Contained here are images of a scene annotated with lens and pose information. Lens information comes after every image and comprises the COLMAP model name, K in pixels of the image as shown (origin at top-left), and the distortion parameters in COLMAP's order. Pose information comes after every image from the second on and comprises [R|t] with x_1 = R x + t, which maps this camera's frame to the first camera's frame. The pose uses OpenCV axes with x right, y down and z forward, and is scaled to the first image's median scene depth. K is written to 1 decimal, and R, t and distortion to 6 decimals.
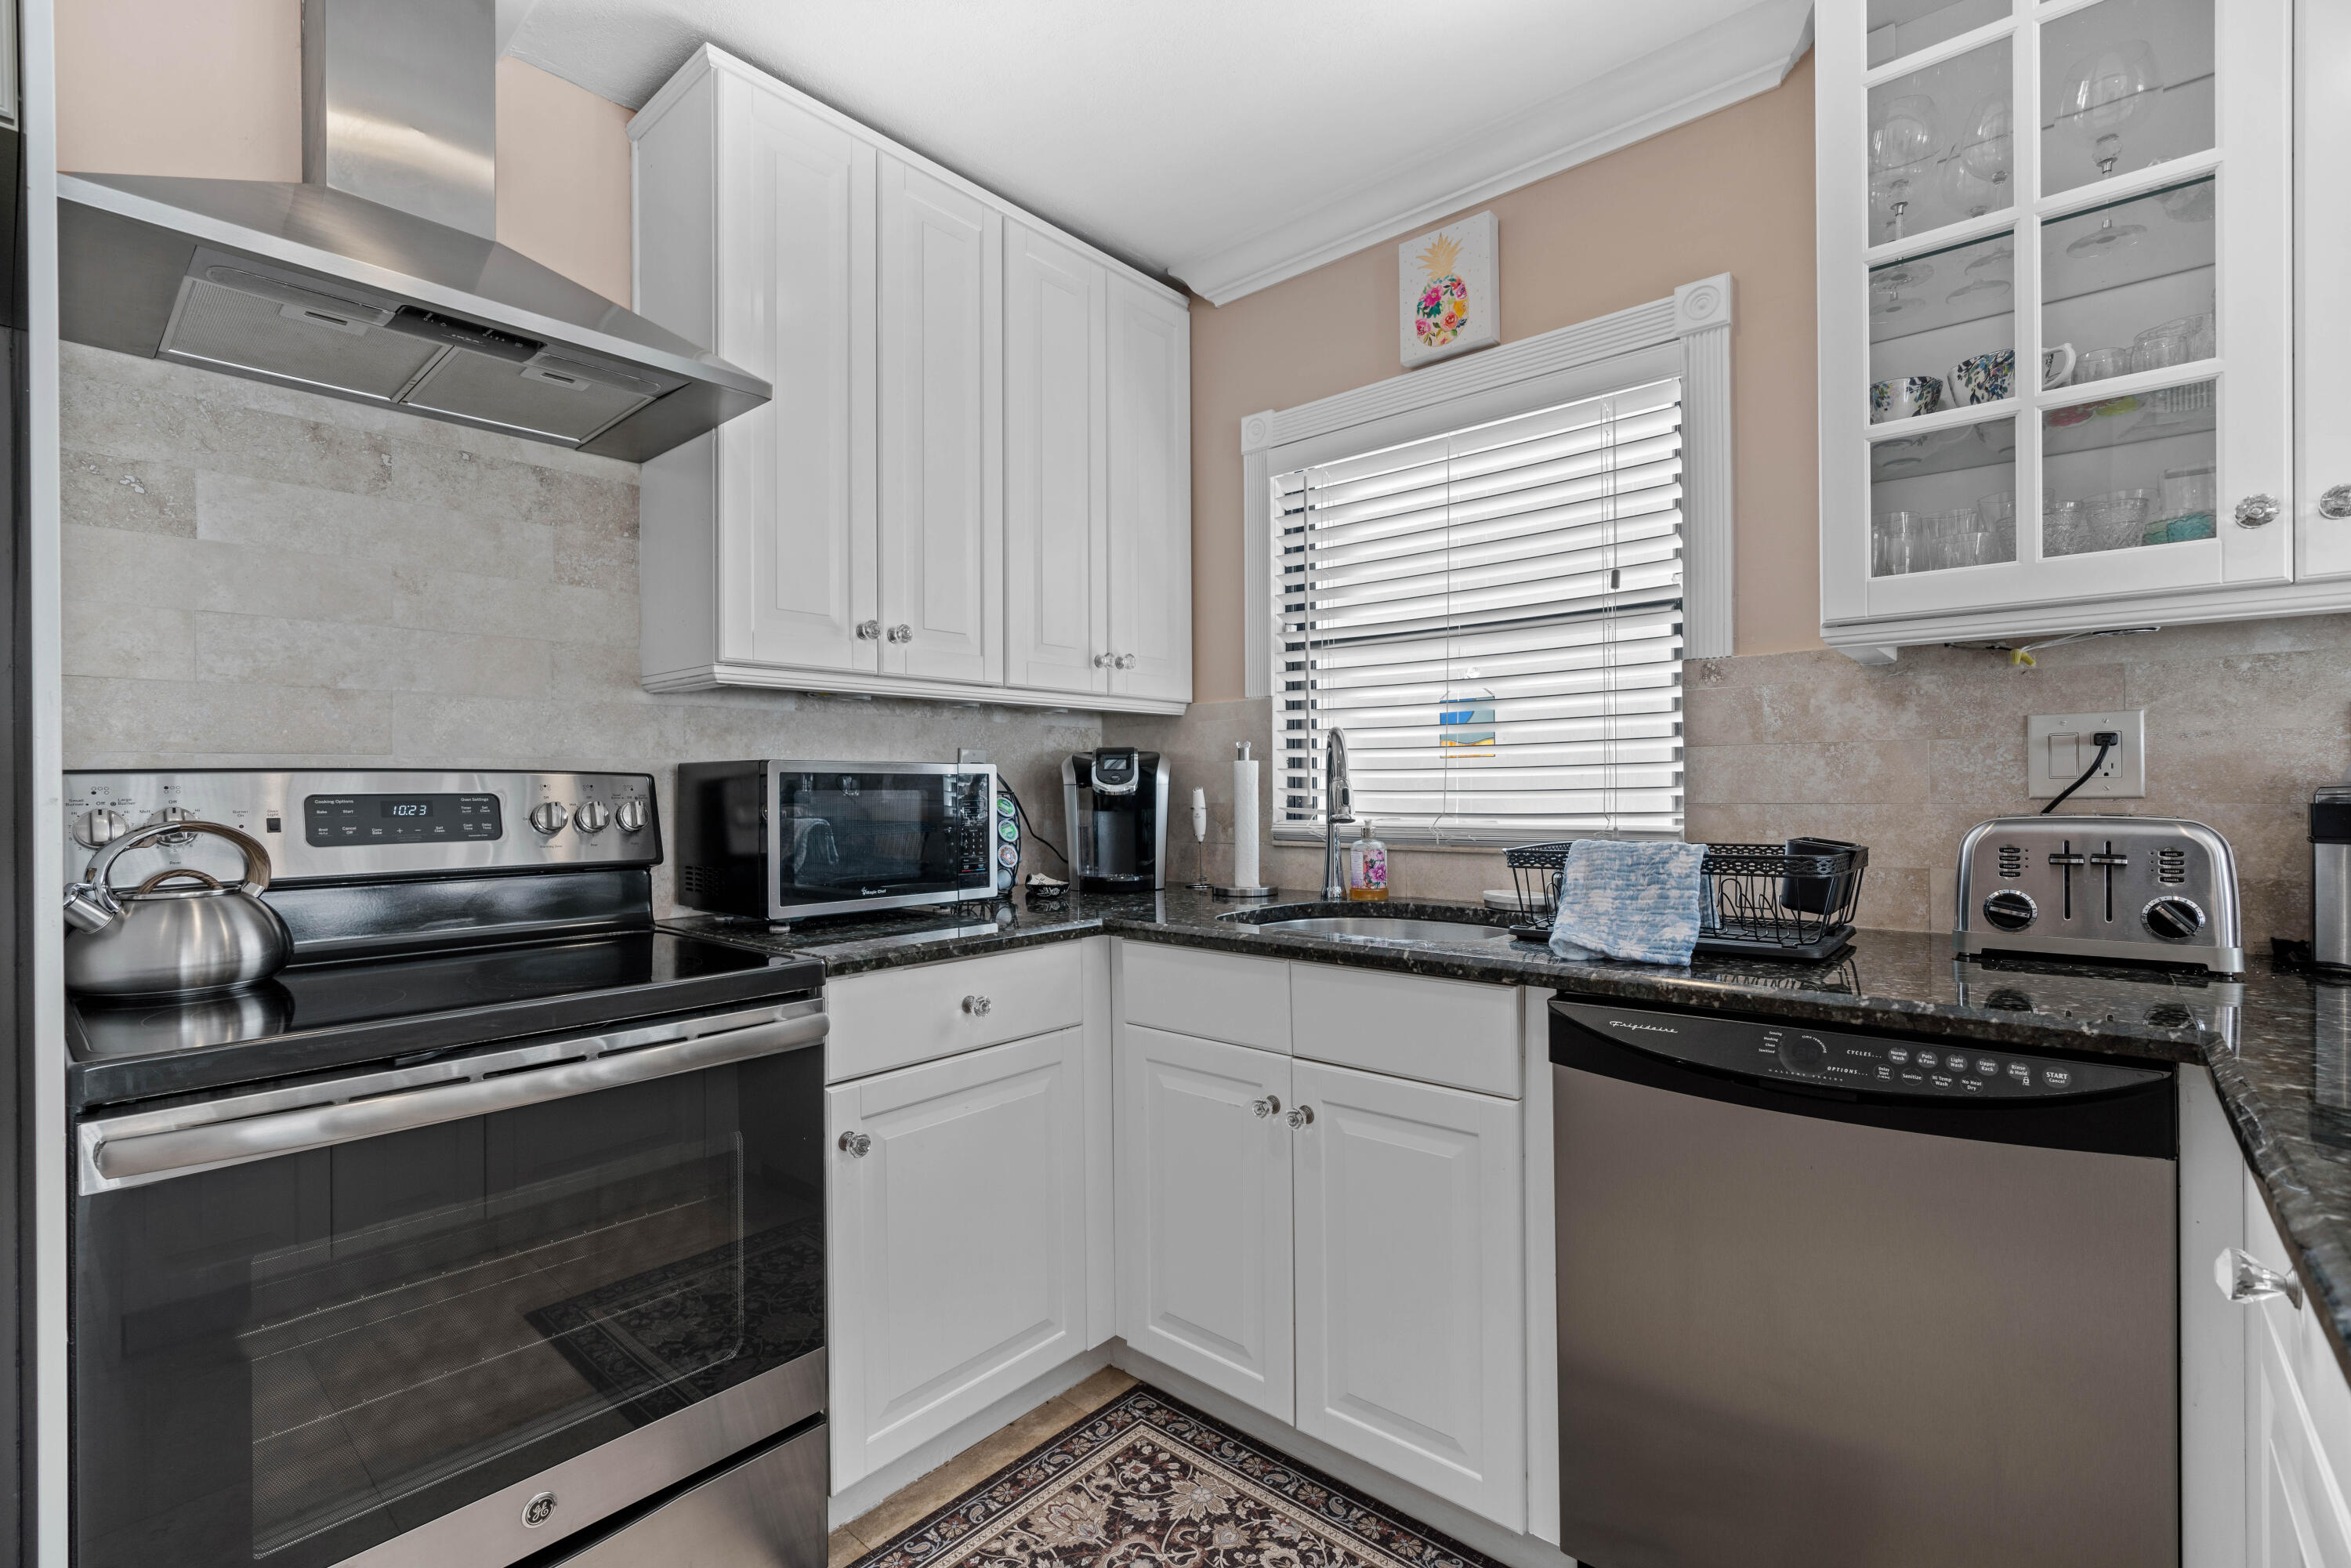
lens RADIAL K [[1037.7, 0, 1169.4], [0, 1037.7, 790.6], [0, 0, 1]] dist [-0.016199, 0.007220]
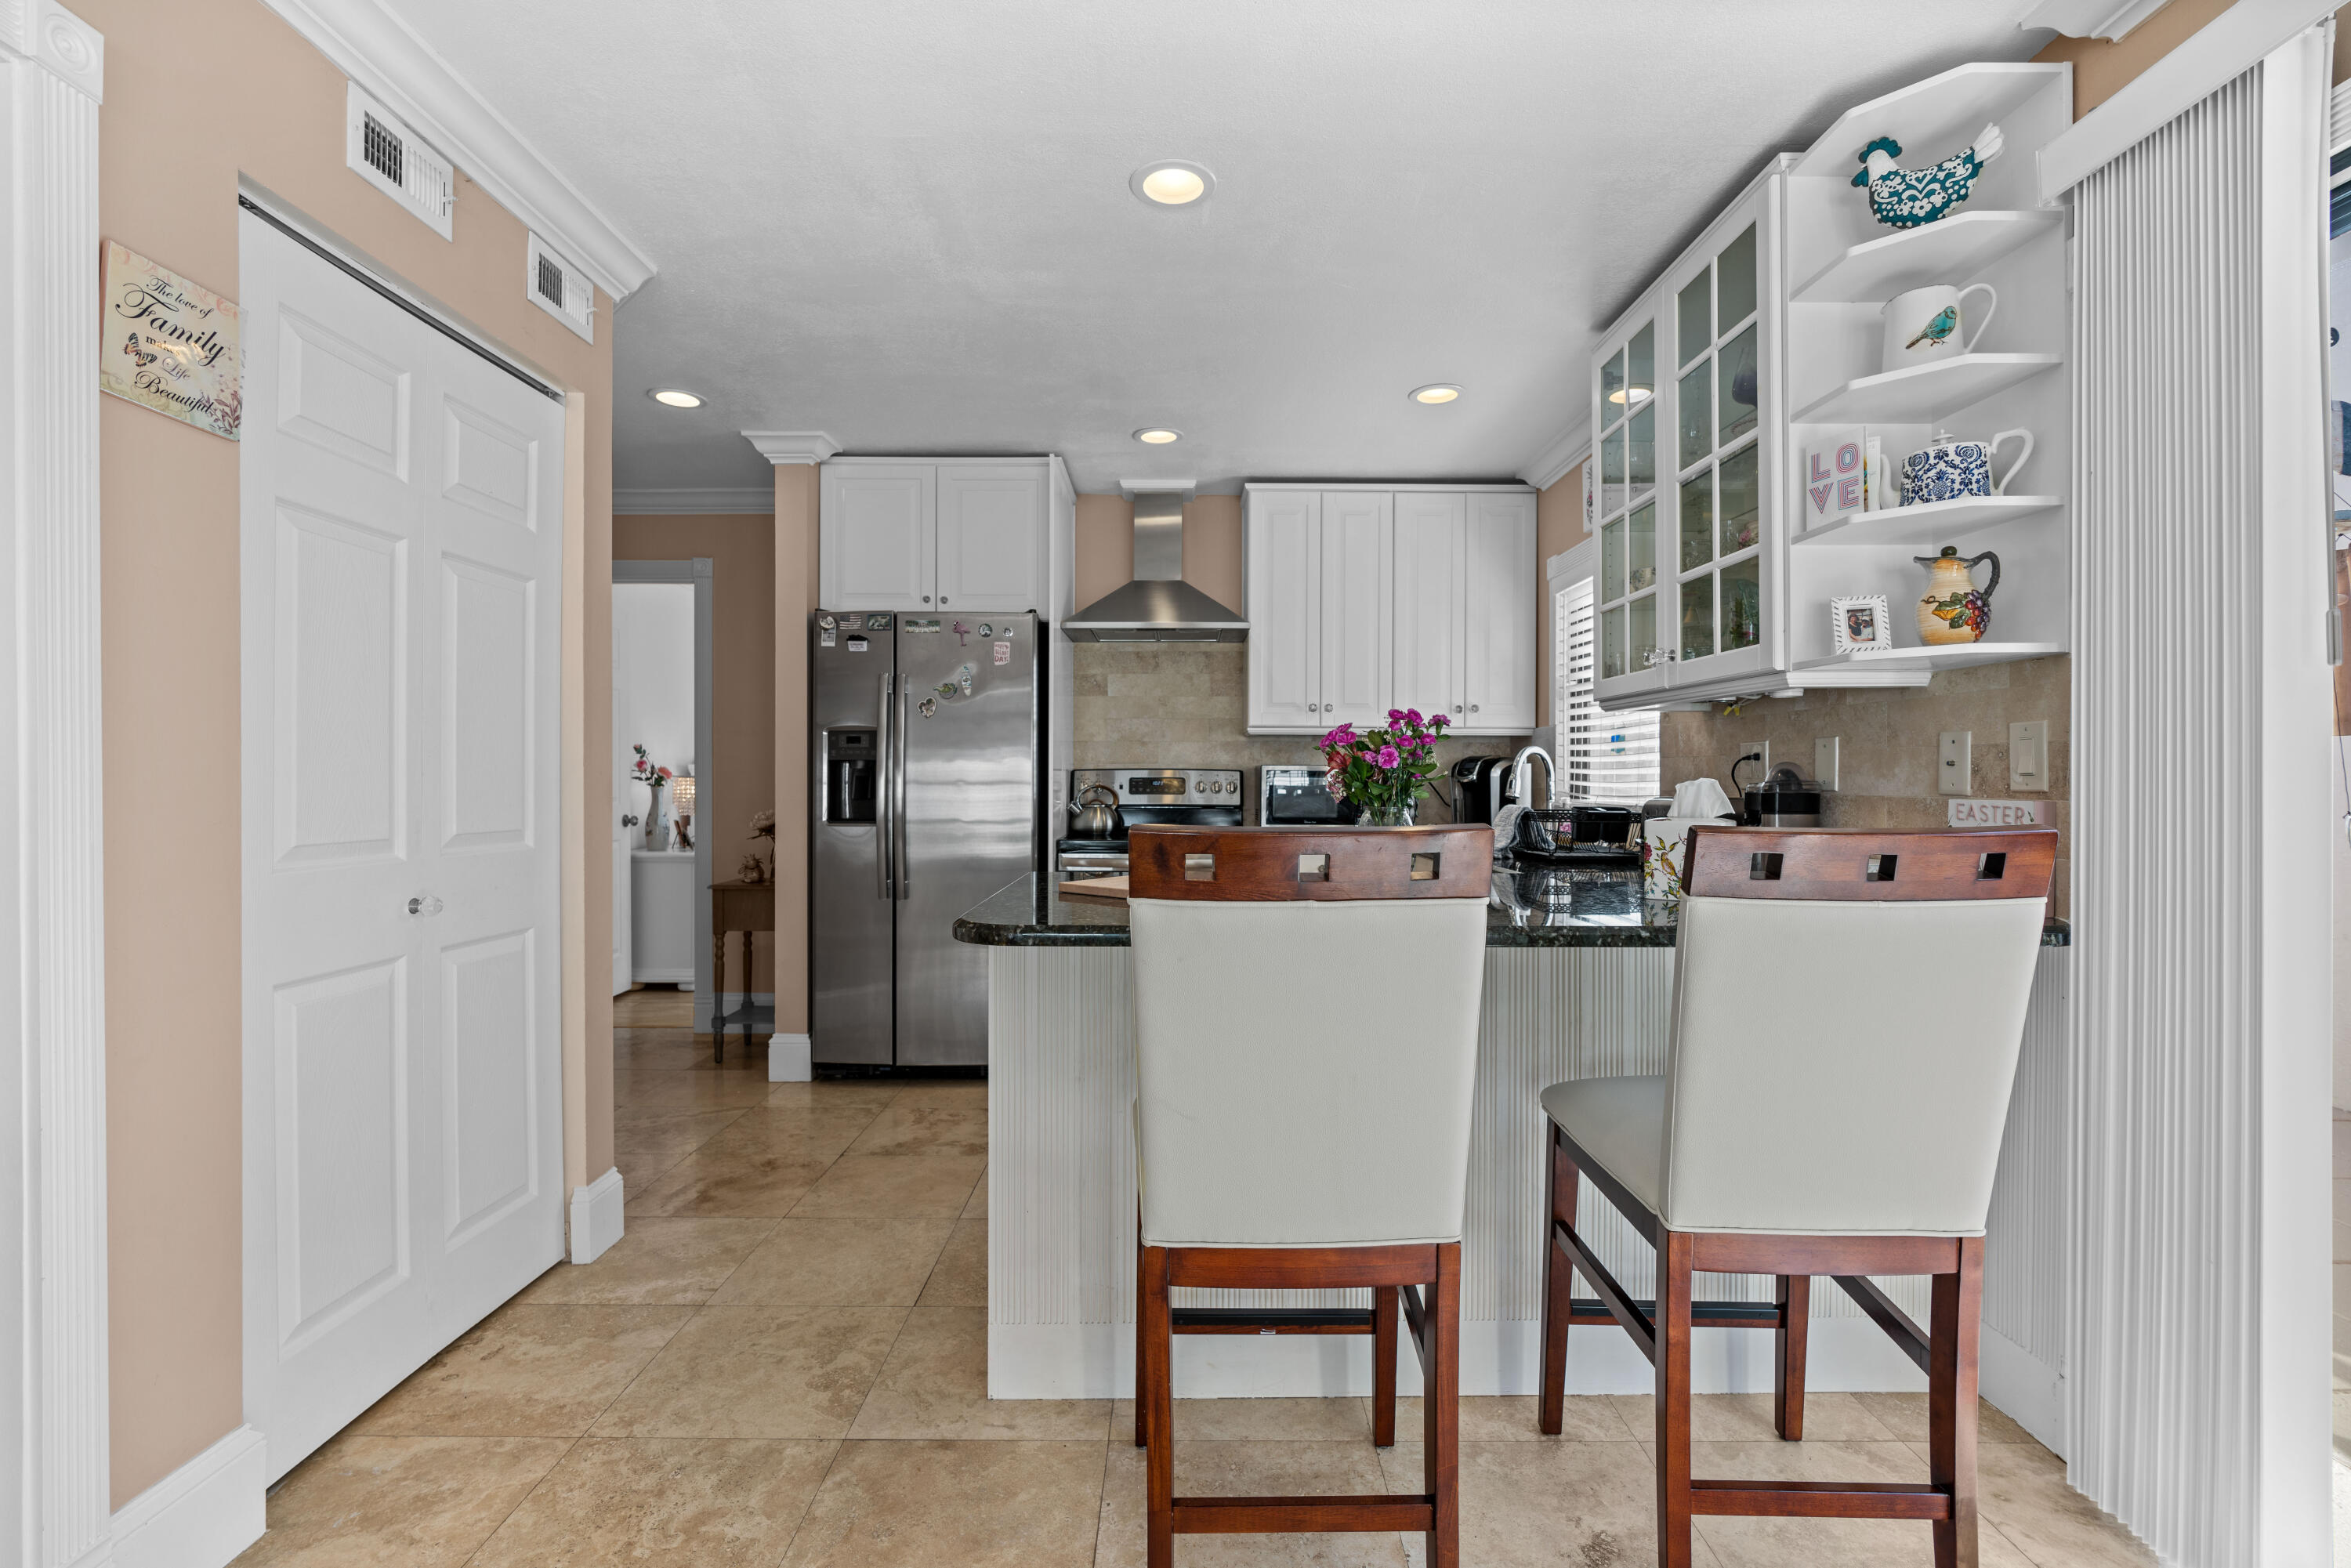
lens RADIAL K [[1037.7, 0, 1169.4], [0, 1037.7, 790.6], [0, 0, 1]] dist [-0.016199, 0.007220]
pose [[0.677901, 0.014620, -0.735007, 1.440616], [-0.009213, 0.999893, 0.011392, 0.006609], [0.735095, -0.000951, 0.677963, -0.961818]]
